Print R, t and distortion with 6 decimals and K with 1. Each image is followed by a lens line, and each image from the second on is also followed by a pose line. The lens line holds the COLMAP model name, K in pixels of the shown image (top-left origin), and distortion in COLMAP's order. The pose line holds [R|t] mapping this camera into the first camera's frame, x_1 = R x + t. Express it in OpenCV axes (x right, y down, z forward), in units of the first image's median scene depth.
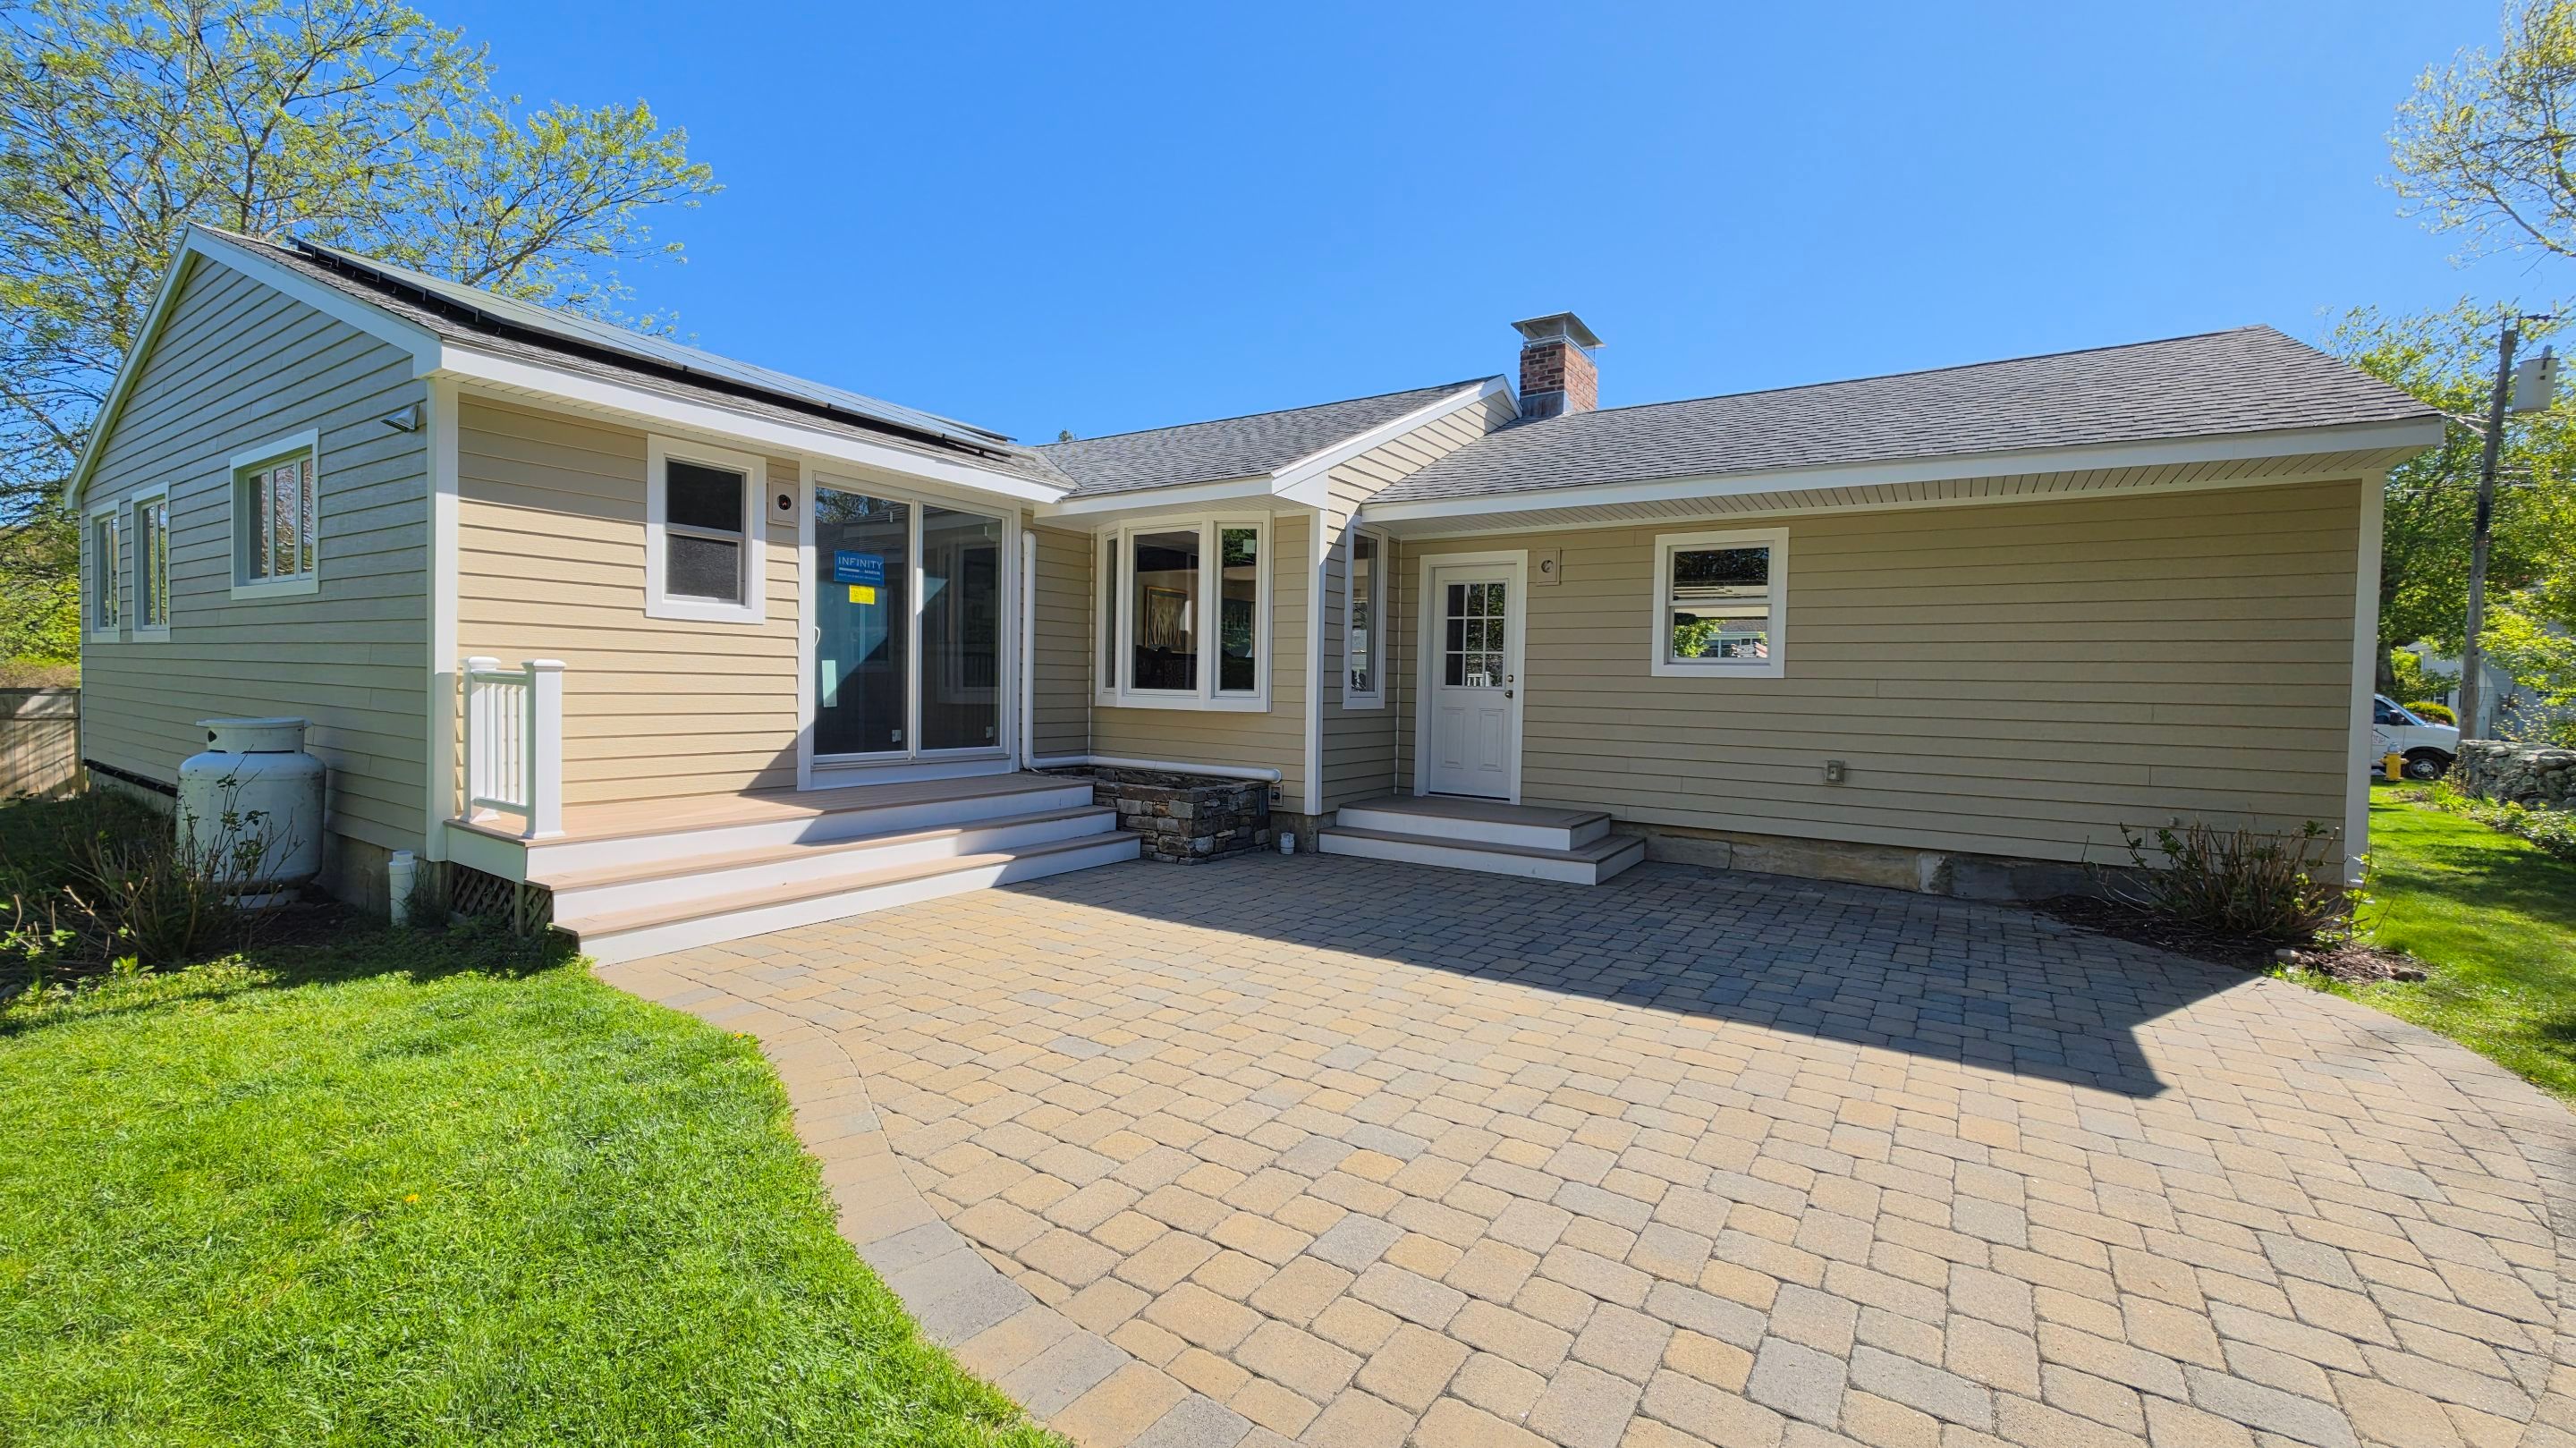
lens RADIAL K [[1031.0, 0, 1291.8], [0, 1031.0, 717.4], [0, 0, 1]] dist [-0.004051, 0.001782]
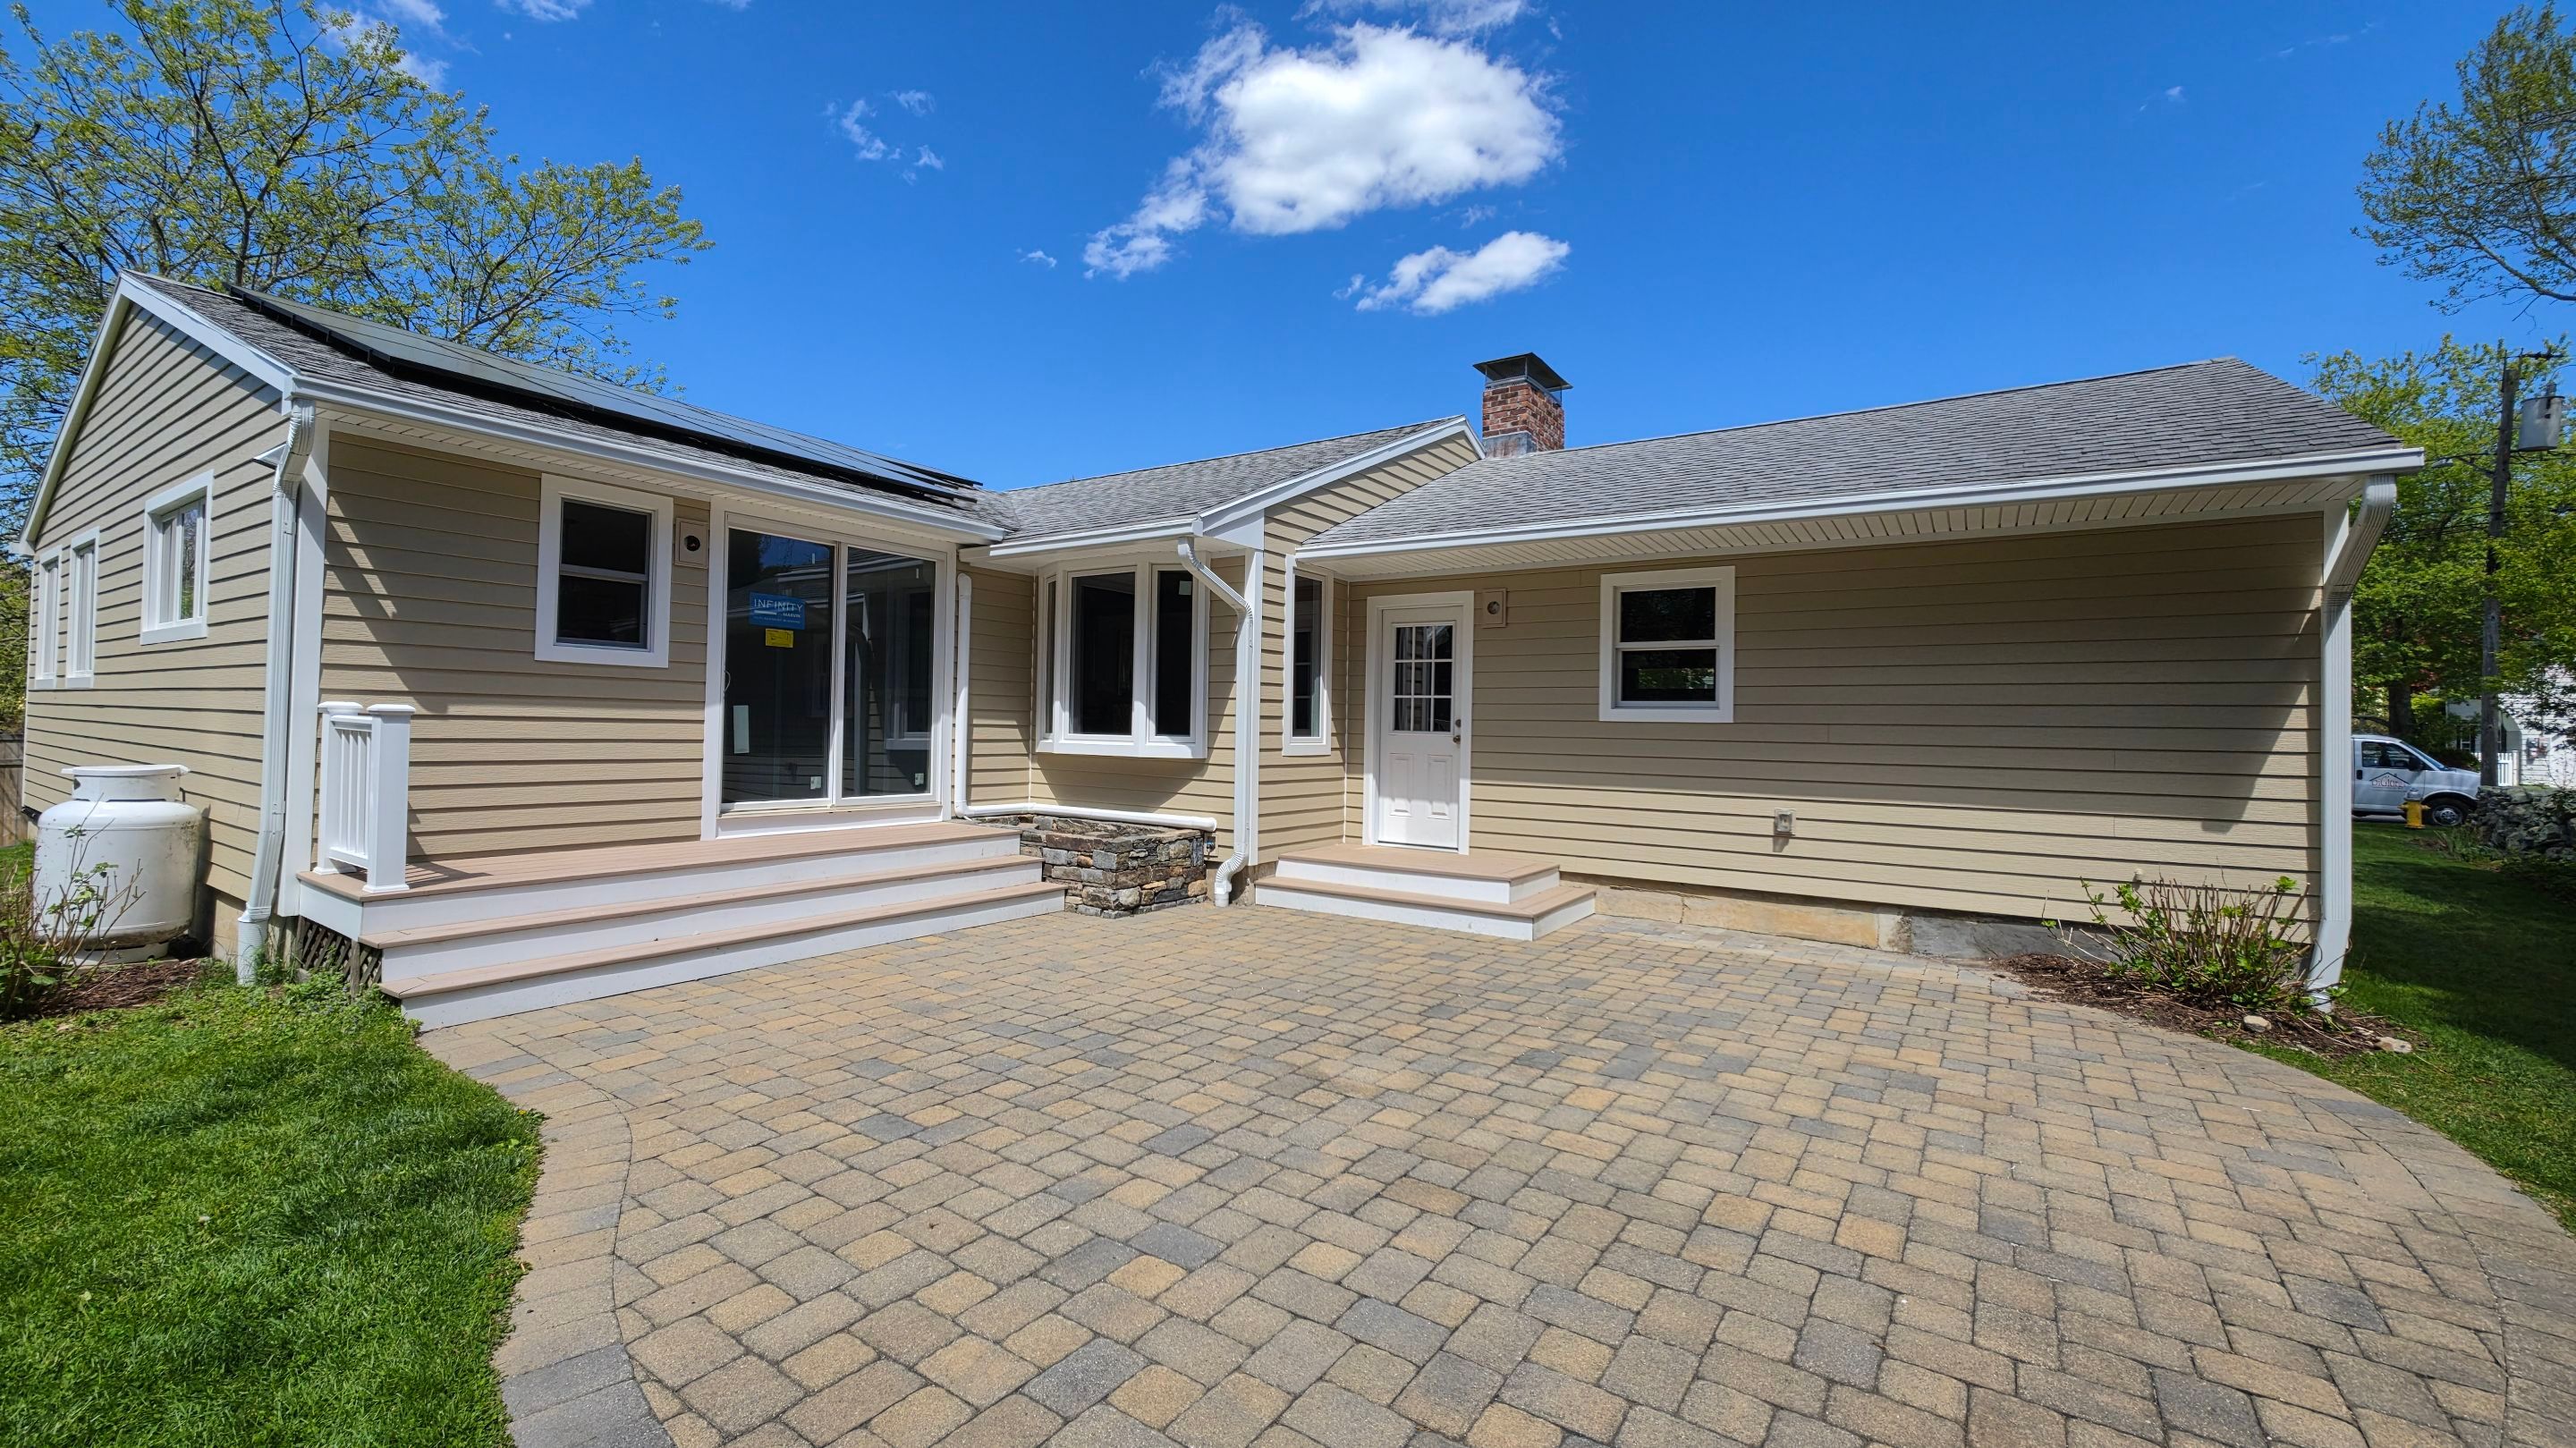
lens RADIAL K [[1031.0, 0, 1283.8], [0, 1031.0, 717.4], [0, 0, 1]] dist [-0.004051, 0.001782]
pose [[0.999872, -0.001119, -0.015945, 0.090204], [0.000422, 0.999048, -0.043612, -0.001749], [0.015979, 0.043600, 0.998921, 0.043457]]
